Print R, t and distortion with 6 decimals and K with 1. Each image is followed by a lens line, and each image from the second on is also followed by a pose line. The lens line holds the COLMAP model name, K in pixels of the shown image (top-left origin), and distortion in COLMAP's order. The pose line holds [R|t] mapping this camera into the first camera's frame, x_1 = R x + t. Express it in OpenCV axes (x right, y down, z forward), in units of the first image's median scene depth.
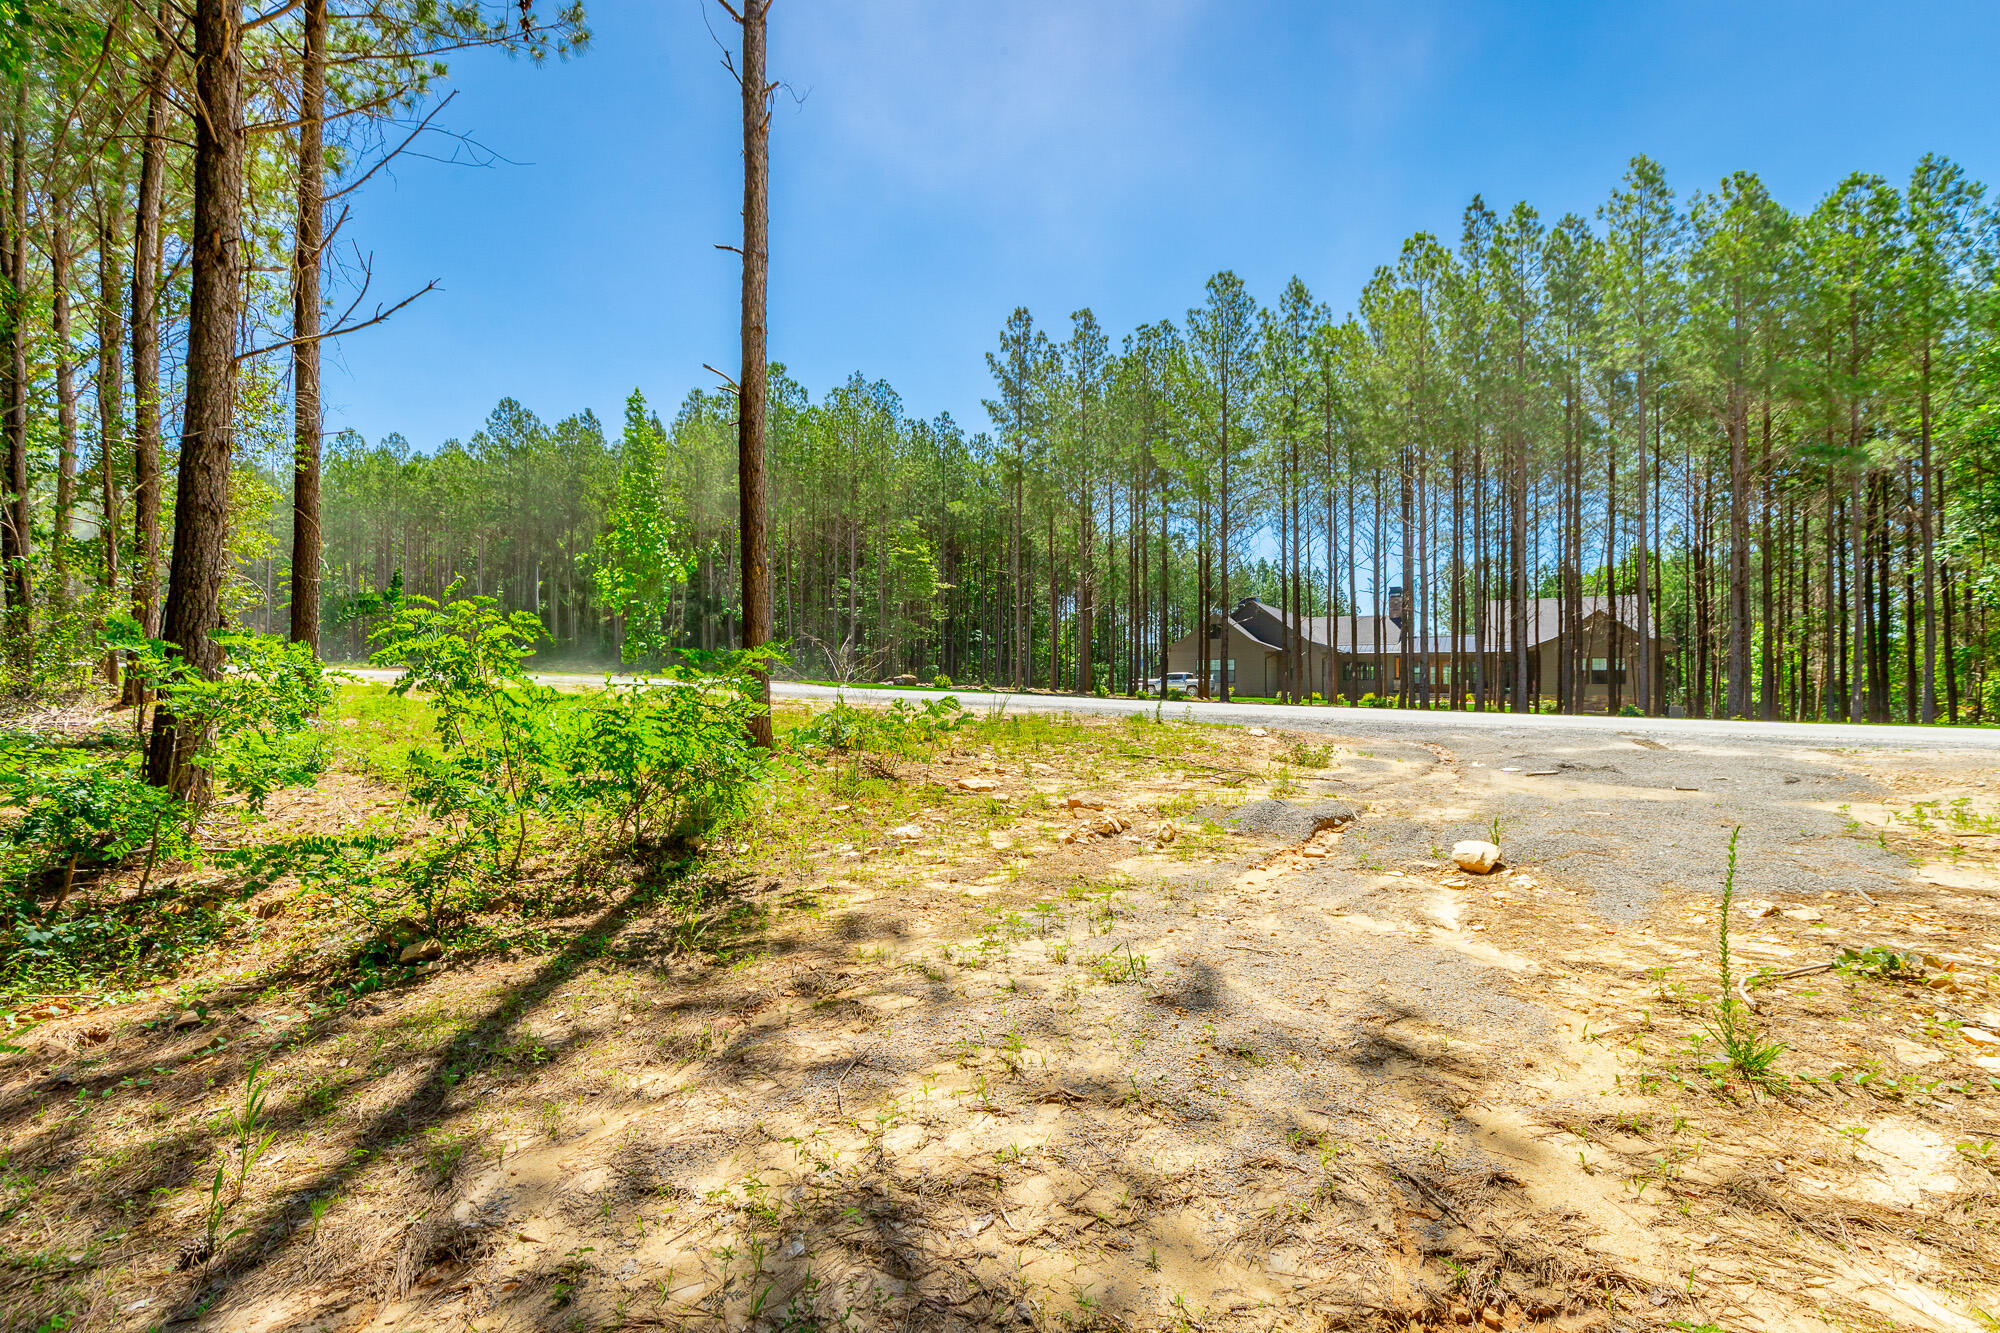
lens RADIAL K [[906.0, 0, 1013.1], [0, 906.0, 667.5], [0, 0, 1]] dist [0.008987, -0.002207]
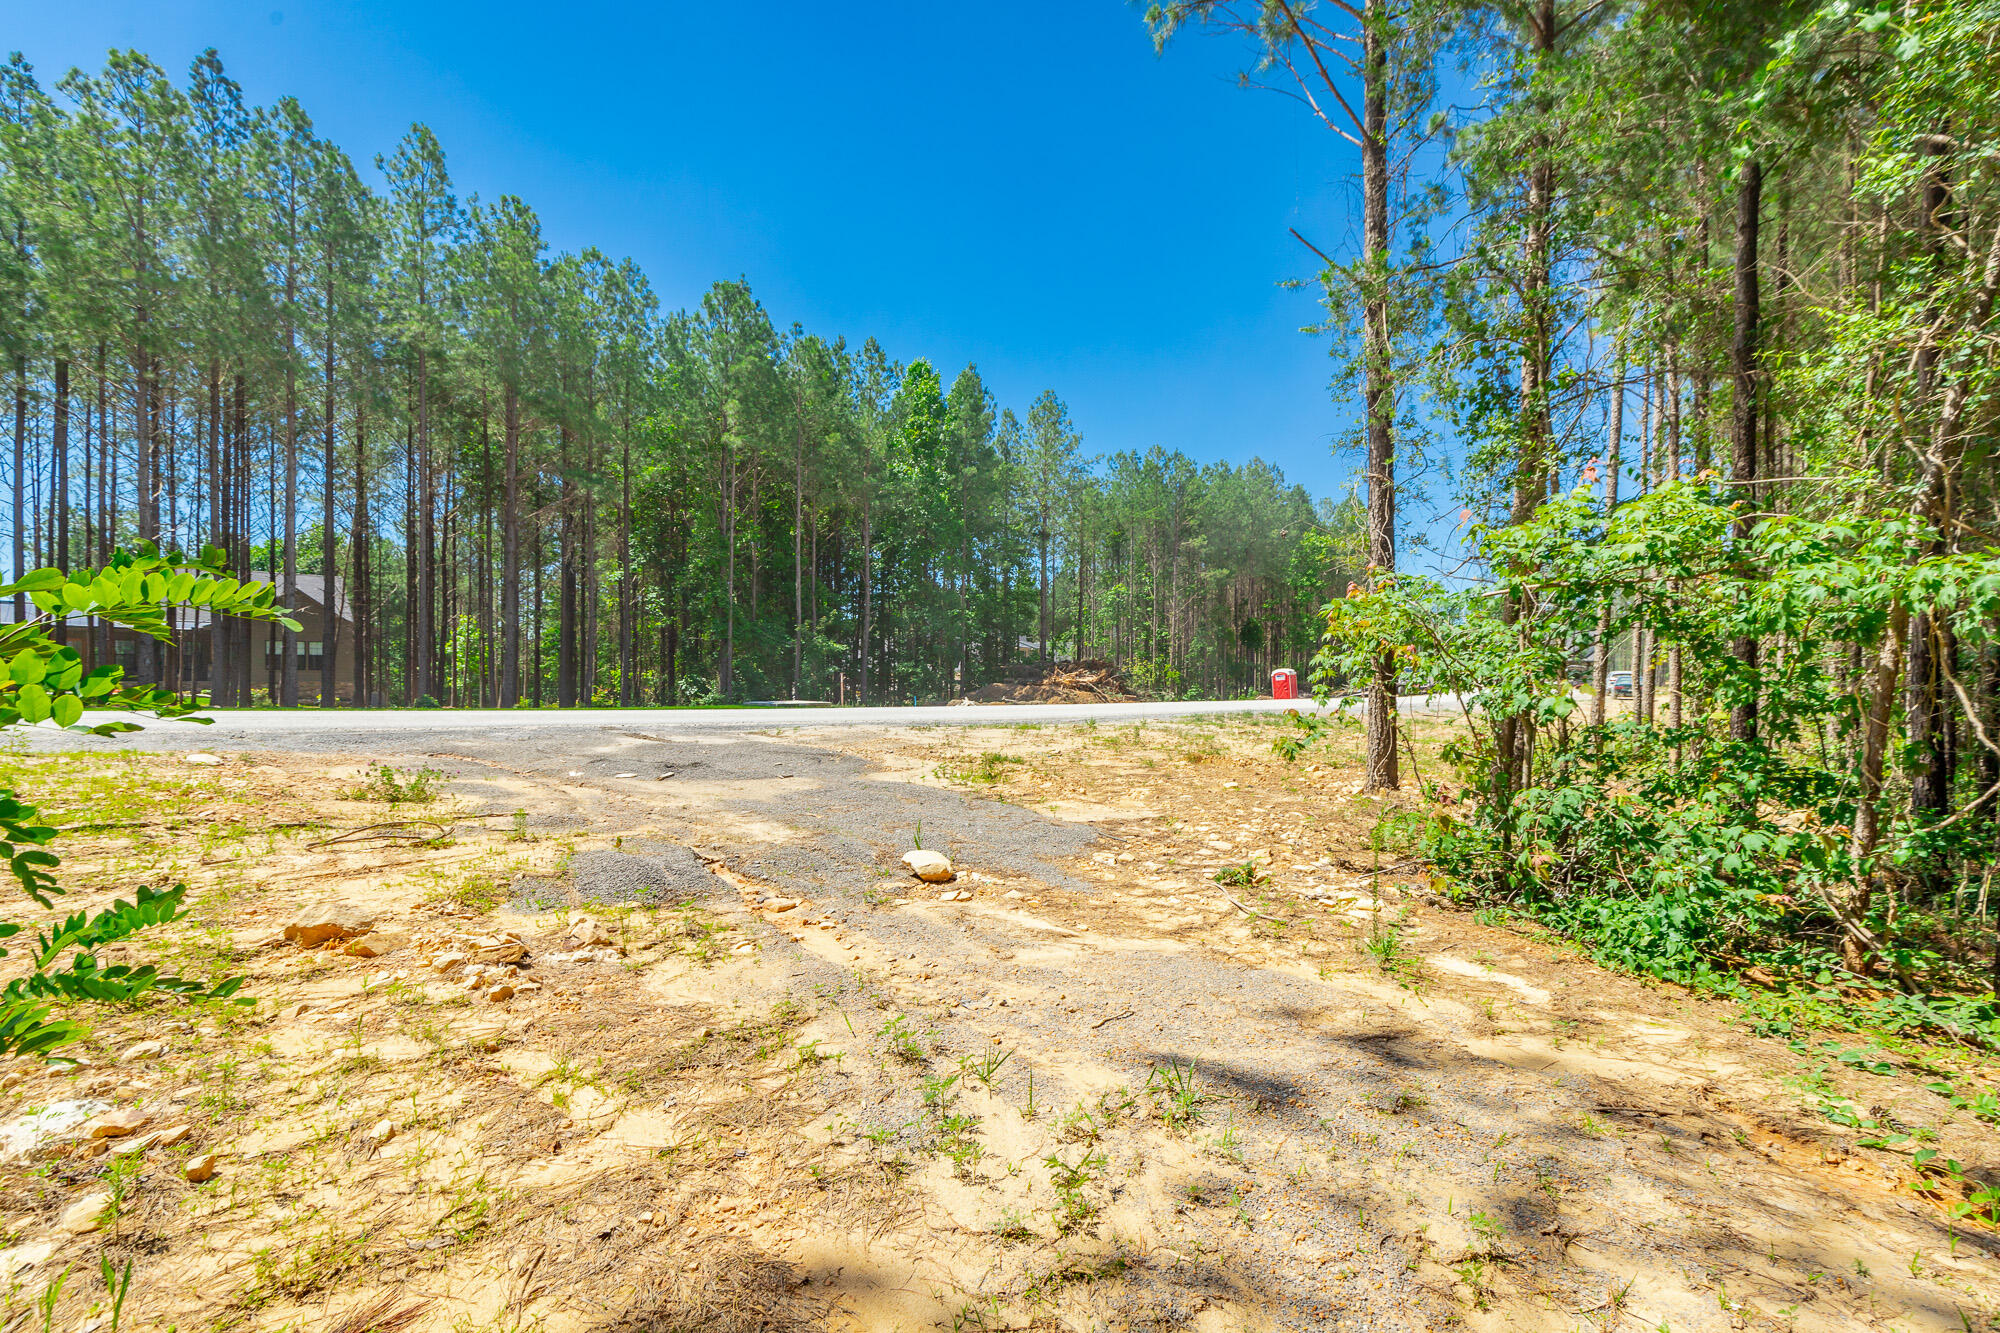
lens RADIAL K [[906.0, 0, 1029.3], [0, 906.0, 686.8], [0, 0, 1]] dist [0.008987, -0.002207]
pose [[0.272683, -0.010699, 0.962044, -0.070920], [-0.026010, 0.999491, 0.018488, -0.002665], [-0.961752, -0.030064, 0.272266, 0.102050]]
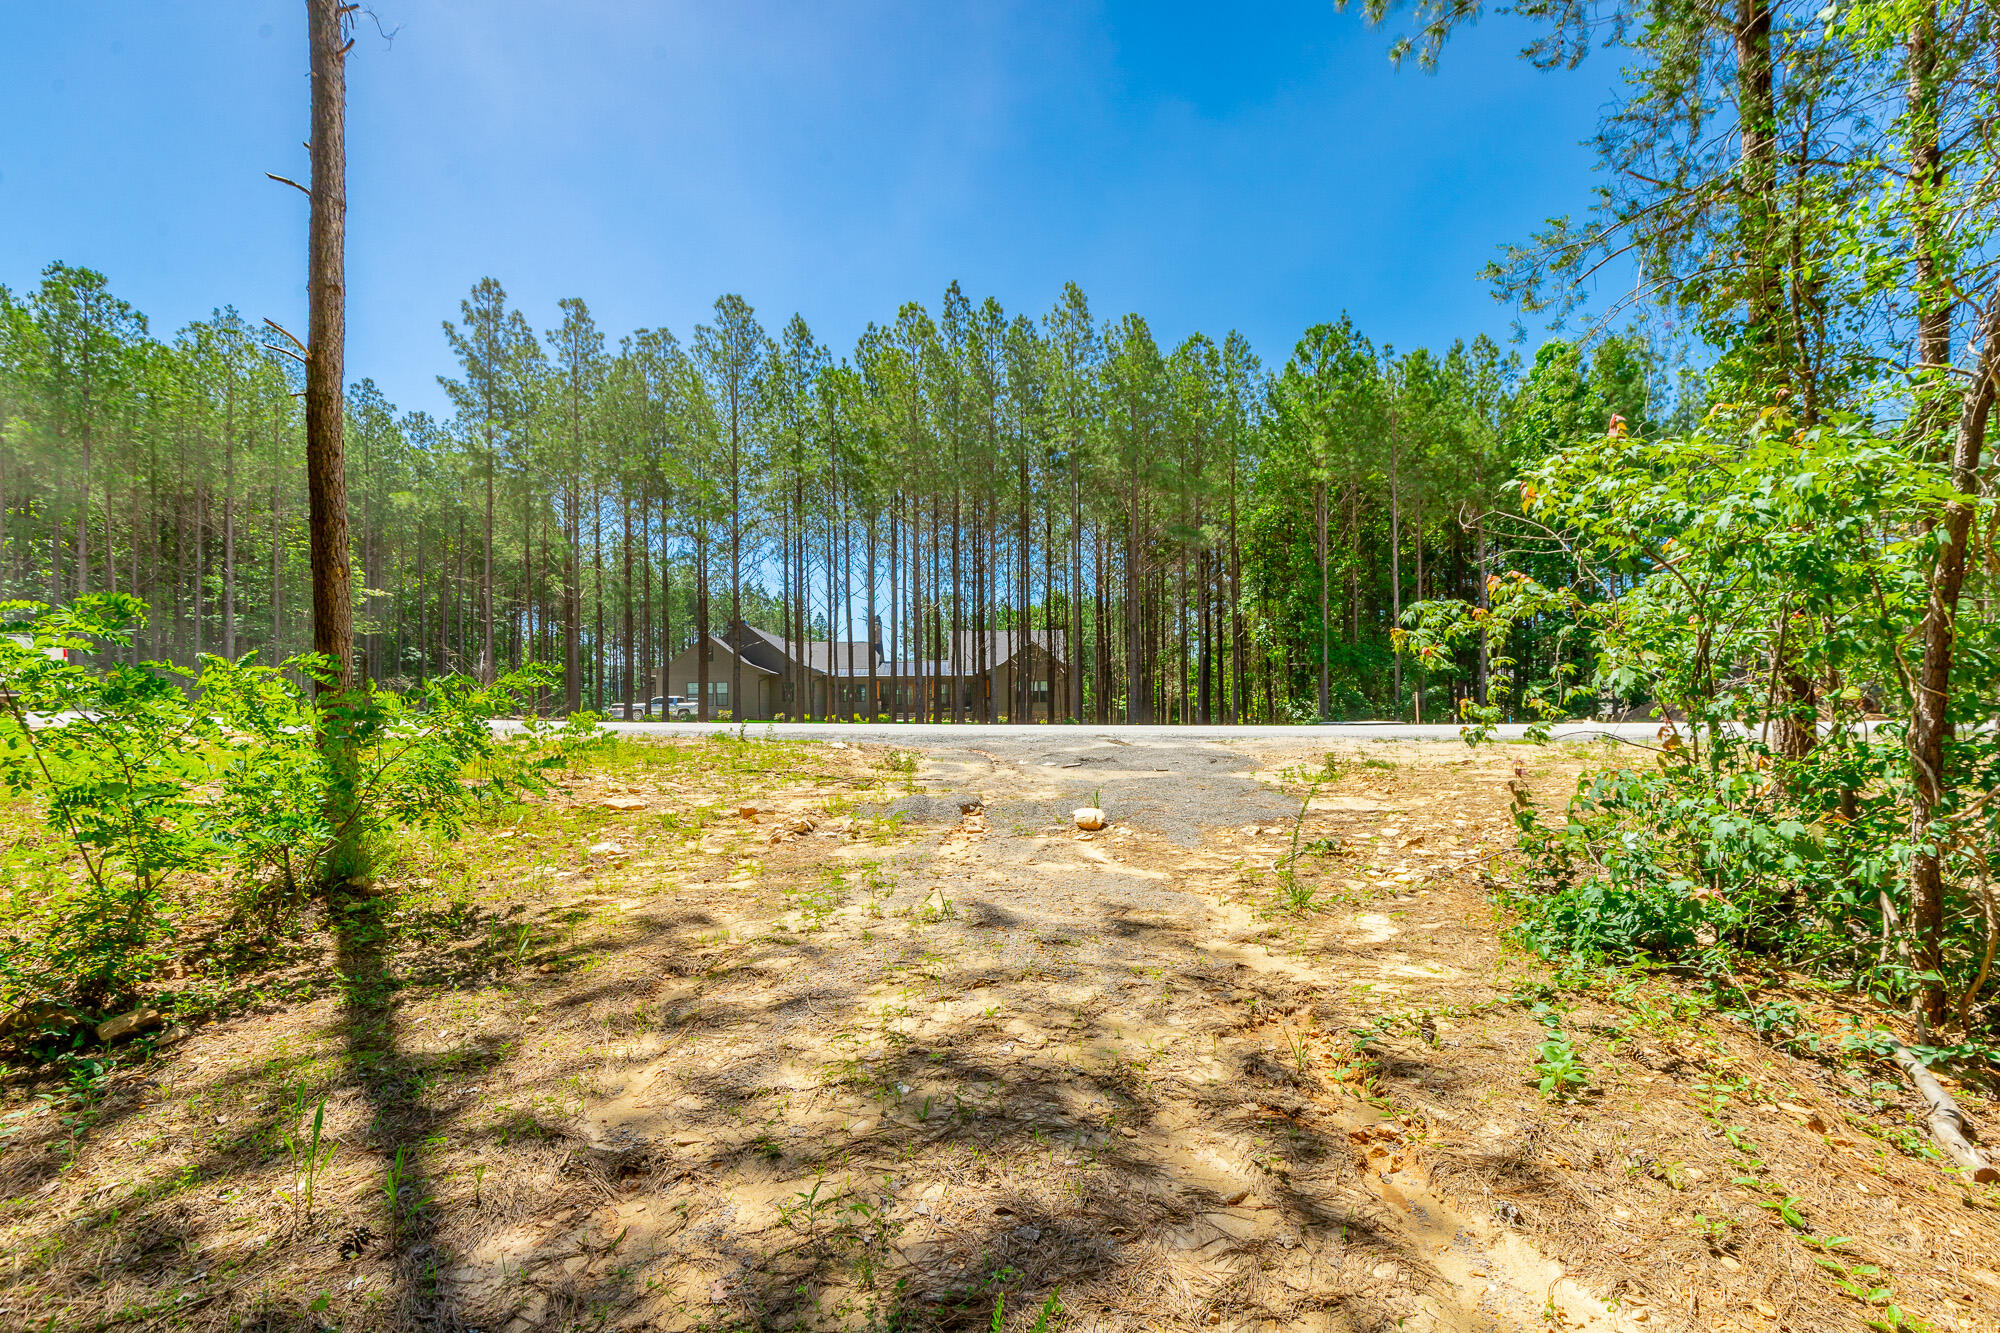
lens RADIAL K [[906.0, 0, 1022.9], [0, 906.0, 691.0], [0, 0, 1]] dist [0.008987, -0.002207]
pose [[0.839629, -0.004628, 0.543141, -0.053018], [0.004764, 0.999988, 0.001156, 0.001734], [-0.543139, 0.001617, 0.839641, -0.017166]]
